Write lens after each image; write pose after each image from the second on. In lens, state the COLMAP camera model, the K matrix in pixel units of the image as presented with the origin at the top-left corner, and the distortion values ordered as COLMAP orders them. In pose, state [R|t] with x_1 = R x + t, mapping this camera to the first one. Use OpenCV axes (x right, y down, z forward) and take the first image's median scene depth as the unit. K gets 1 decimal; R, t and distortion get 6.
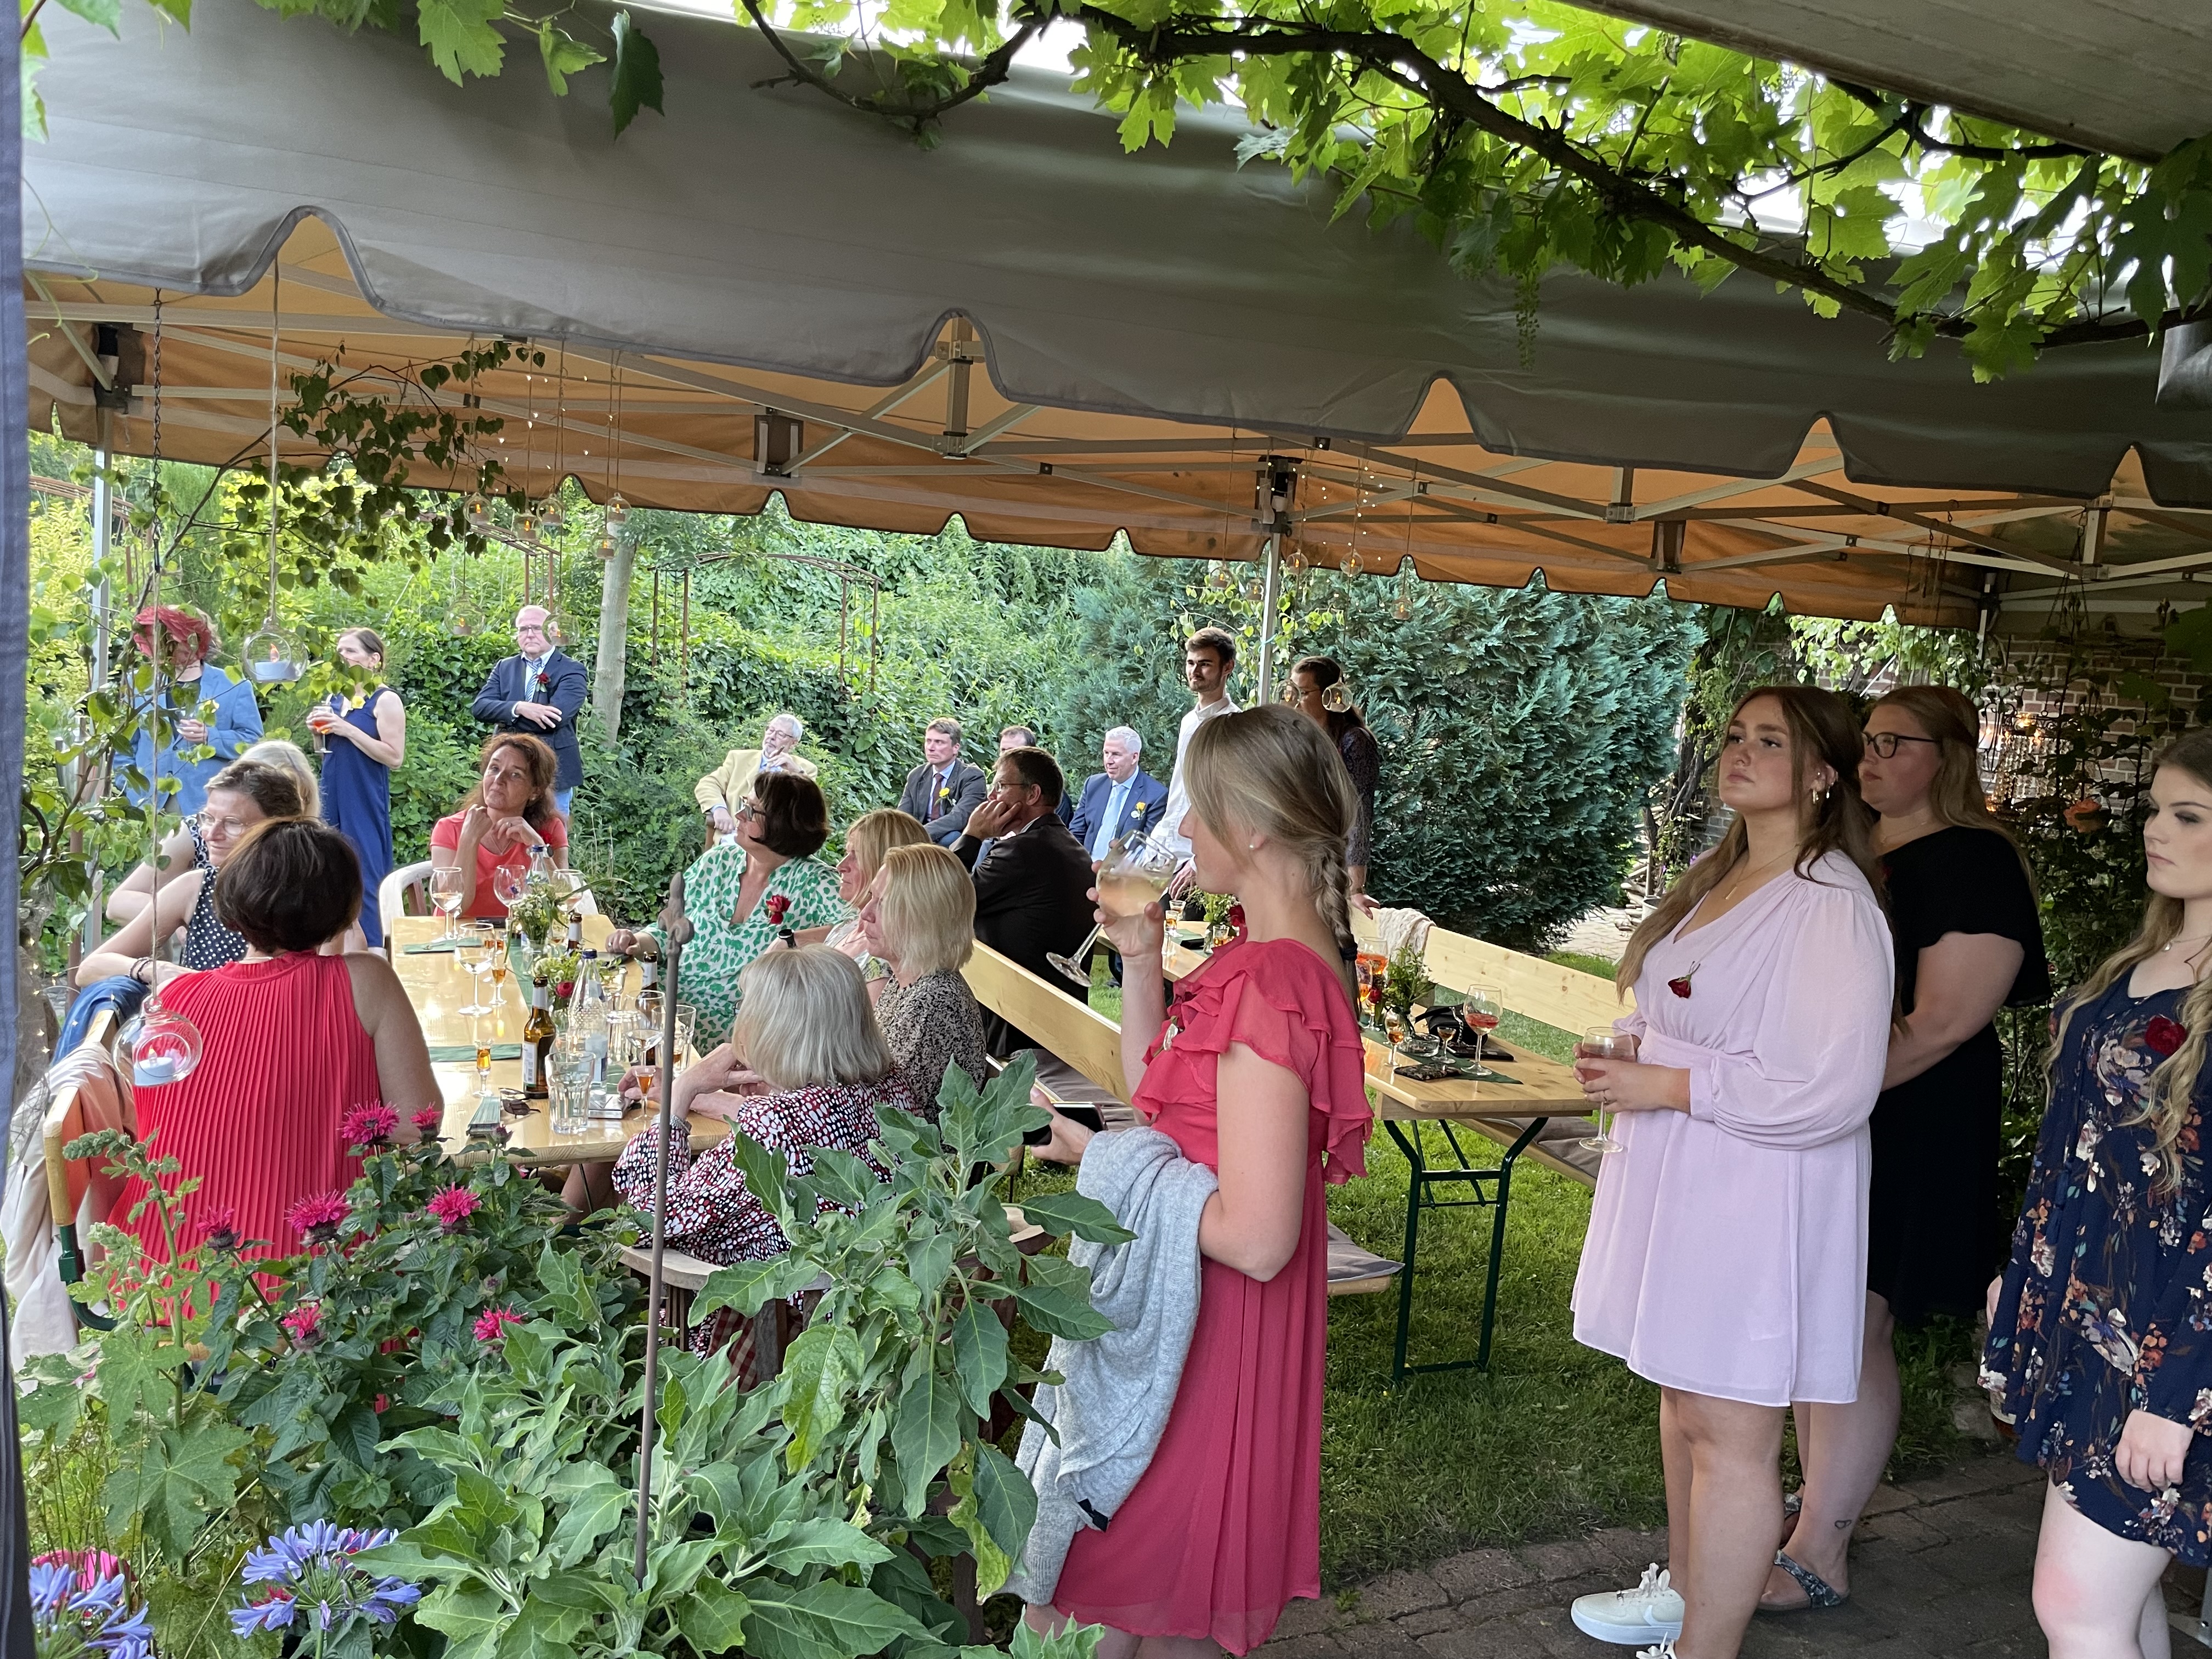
lens RADIAL K [[1702.2, 0, 1099.1], [0, 1702.2, 824.3], [0, 0, 1]] dist [0.064782, -0.007414]
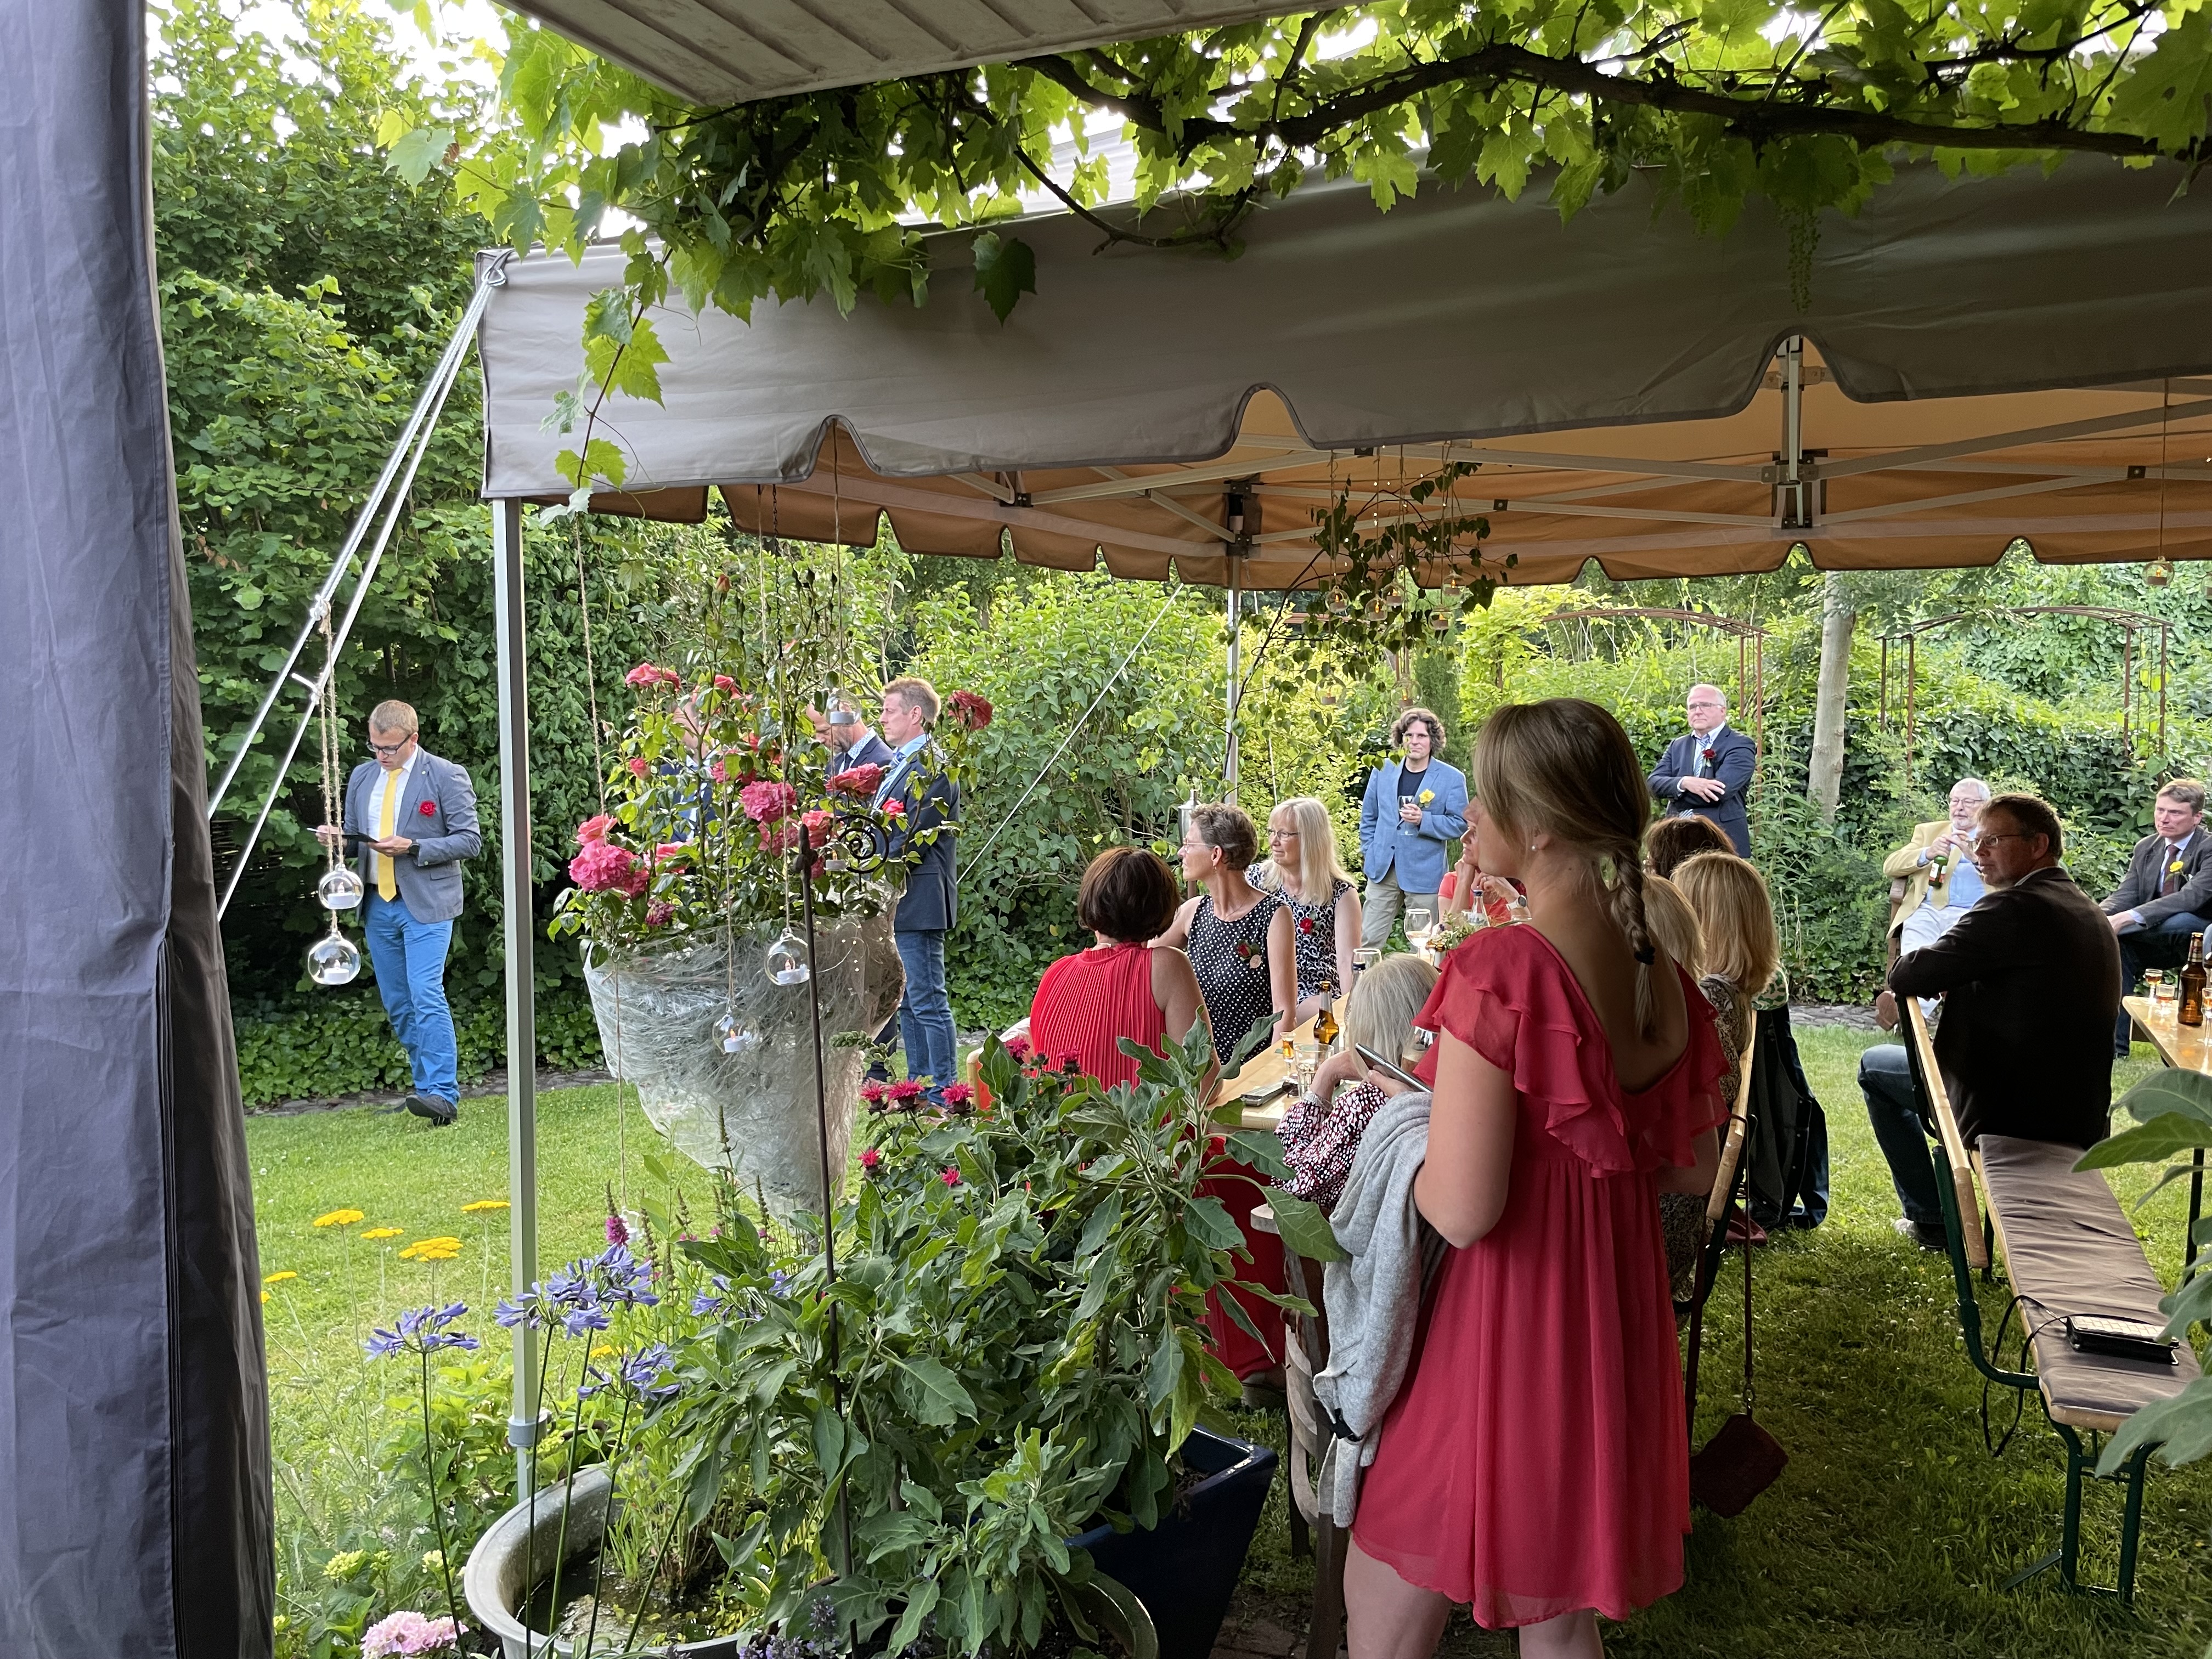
lens RADIAL K [[1702.2, 0, 1103.8], [0, 1702.2, 831.0], [0, 0, 1]] dist [0.064782, -0.007414]
pose [[0.690958, -0.012270, -0.722791, 0.153064], [-0.027464, 0.998689, -0.043208, 0.014446], [0.722373, 0.049706, 0.689715, 0.024509]]
